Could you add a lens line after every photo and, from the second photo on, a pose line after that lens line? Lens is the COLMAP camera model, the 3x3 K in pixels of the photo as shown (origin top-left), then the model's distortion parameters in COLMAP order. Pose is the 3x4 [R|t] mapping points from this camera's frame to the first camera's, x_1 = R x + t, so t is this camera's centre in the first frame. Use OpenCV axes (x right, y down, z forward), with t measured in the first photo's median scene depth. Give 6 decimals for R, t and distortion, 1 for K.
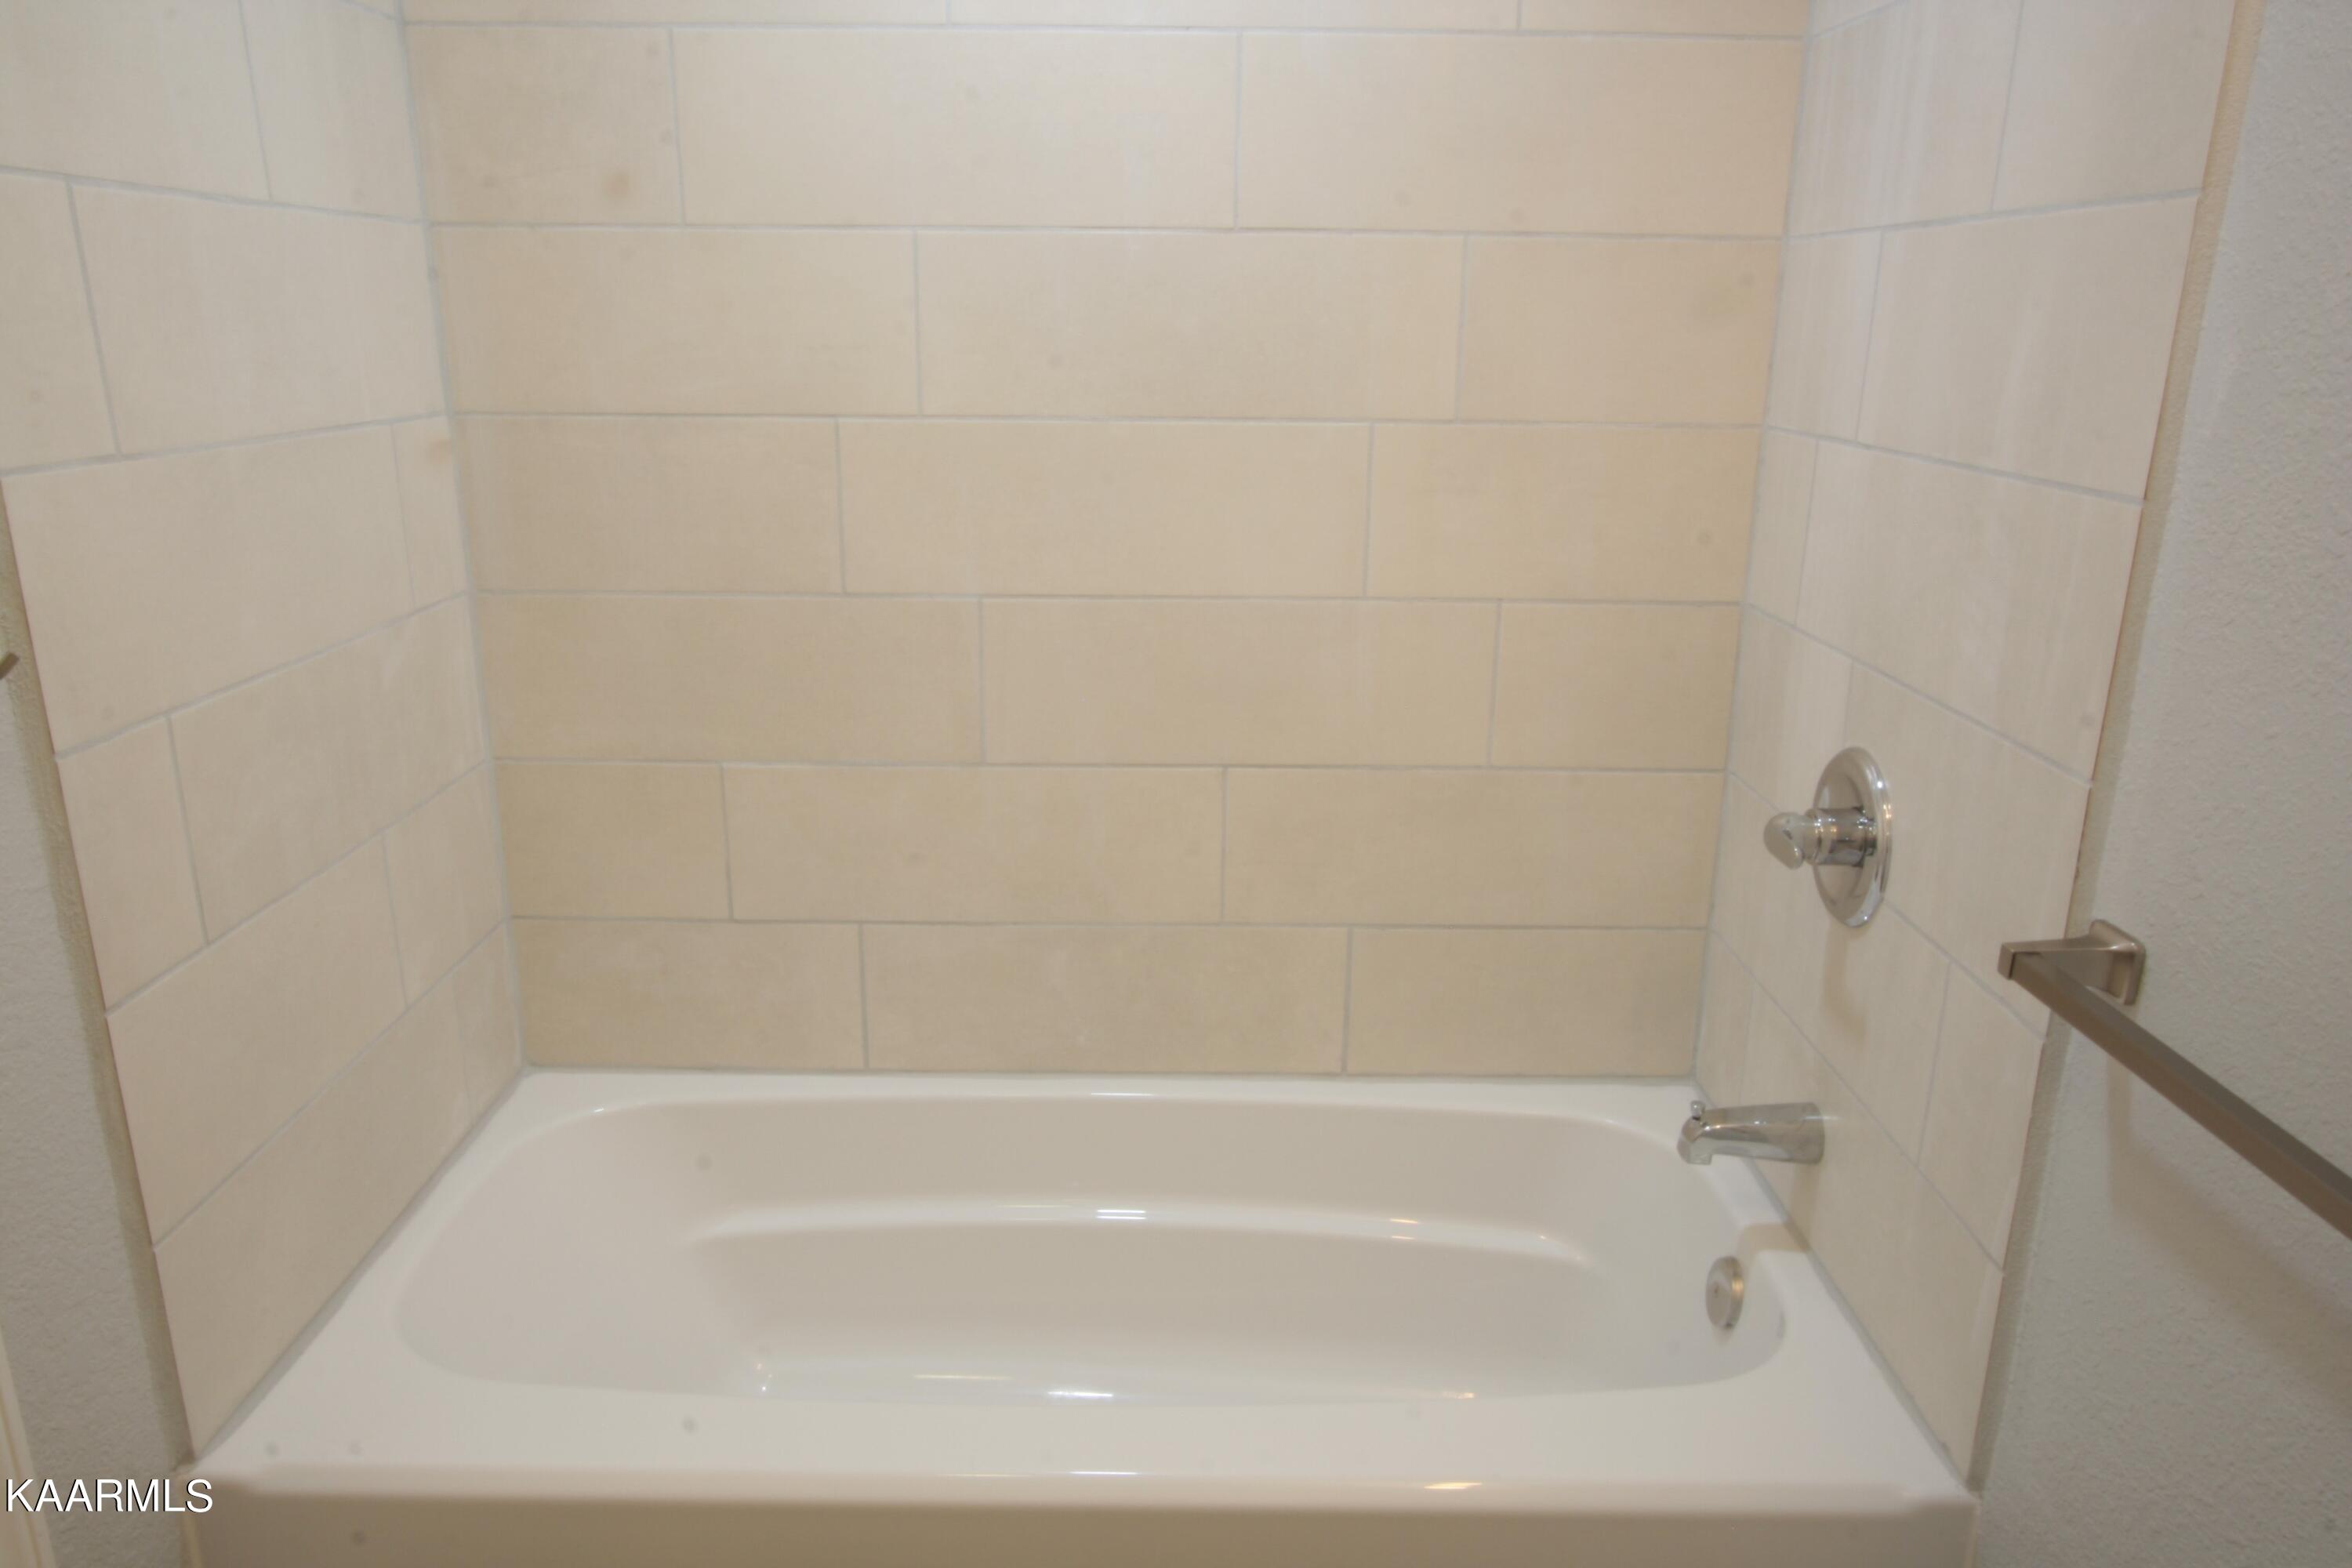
lens RADIAL K [[1679.0, 0, 1175.0], [0, 1679.0, 791.1], [0, 0, 1]] dist [-0.008216, -0.000647]
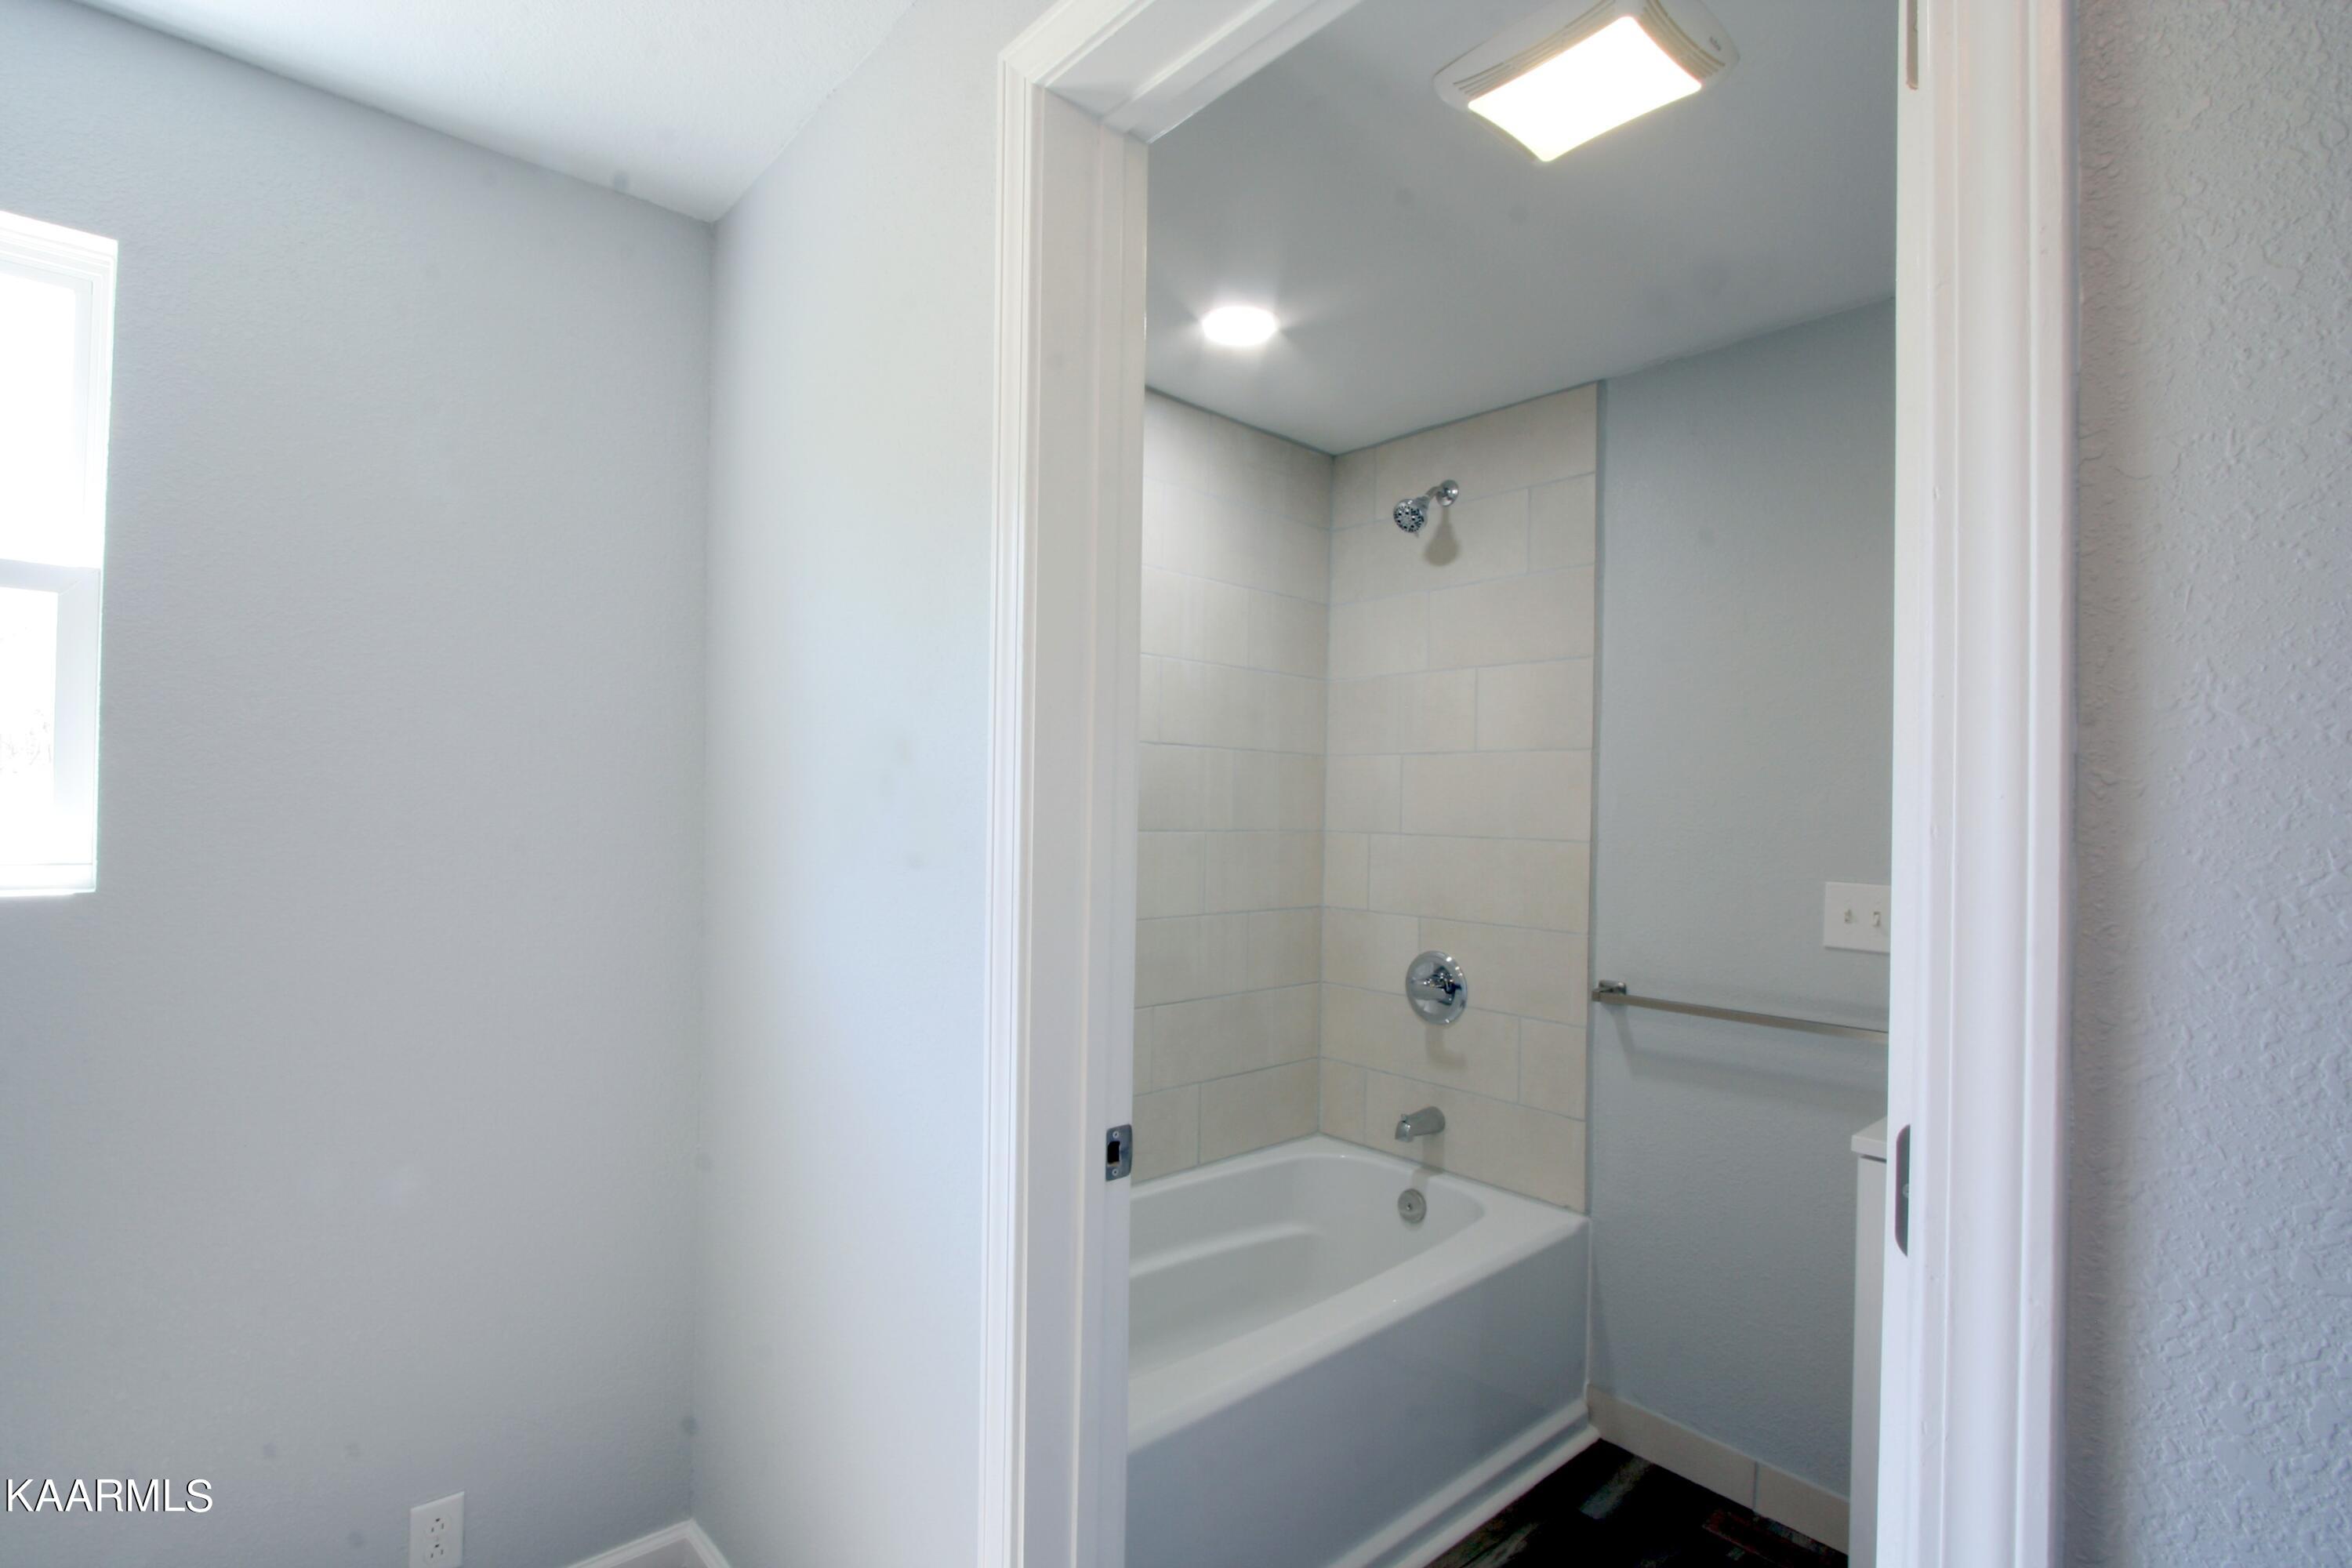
lens RADIAL K [[1089.7, 0, 1175.7], [0, 1089.7, 782.0], [0, 0, 1]] dist [-0.012252, 0.000247]
pose [[0.733305, 0.018135, 0.679658, -0.910711], [0.176050, 0.960486, -0.215574, 0.014085], [-0.656712, 0.277736, 0.701136, 0.033480]]
